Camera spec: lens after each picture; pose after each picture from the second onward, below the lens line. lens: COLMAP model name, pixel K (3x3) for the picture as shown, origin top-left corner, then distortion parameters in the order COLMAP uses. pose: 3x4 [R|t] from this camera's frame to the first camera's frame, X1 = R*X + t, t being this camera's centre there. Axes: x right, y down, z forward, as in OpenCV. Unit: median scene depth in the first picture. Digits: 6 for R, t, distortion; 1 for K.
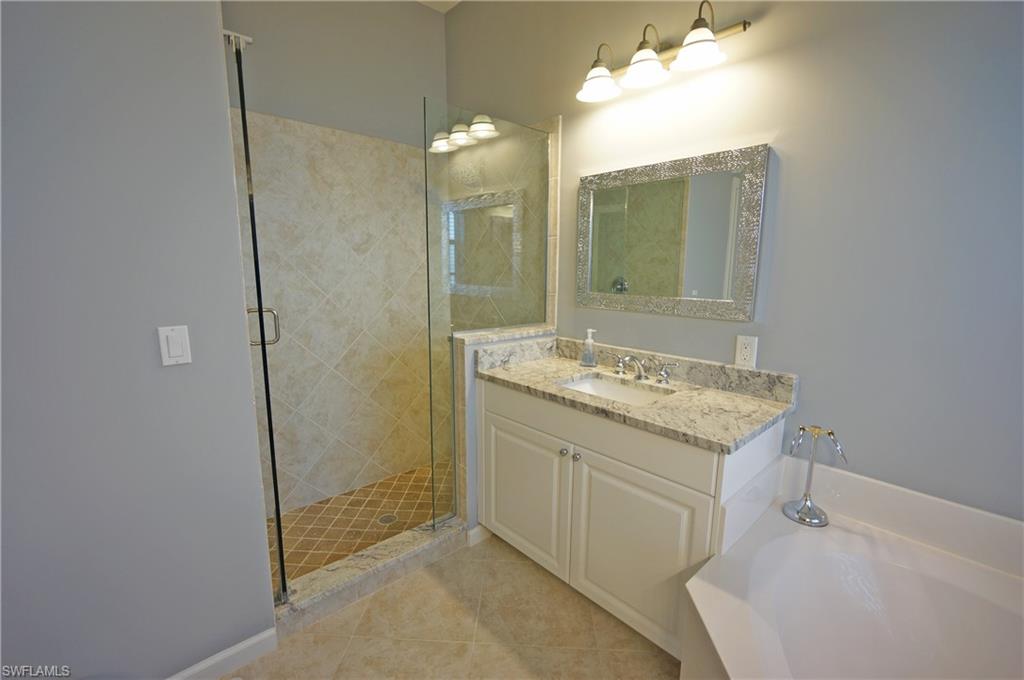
lens RADIAL K [[438.8, 0, 507.6], [0, 438.8, 340.1], [0, 0, 1]] dist [-0.011077, 0.005616]
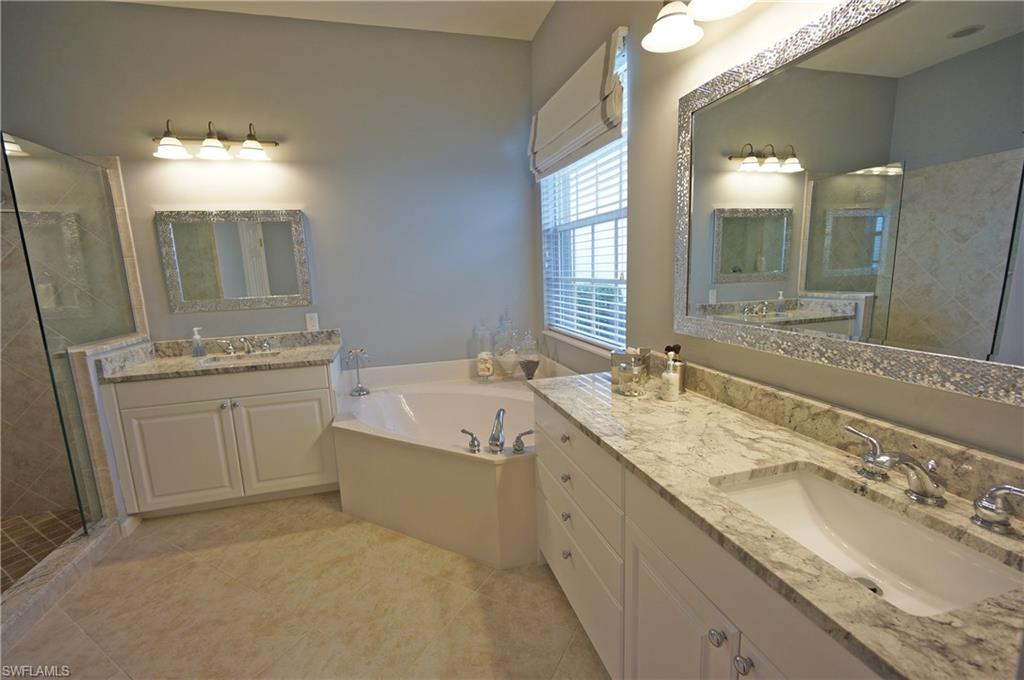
lens RADIAL K [[438.8, 0, 507.6], [0, 438.8, 340.1], [0, 0, 1]] dist [-0.011077, 0.005616]
pose [[0.448241, -0.171758, 0.877256, -0.578152], [0.190312, 0.977205, 0.094085, 0.069264], [-0.873419, 0.124780, 0.470711, -0.455855]]
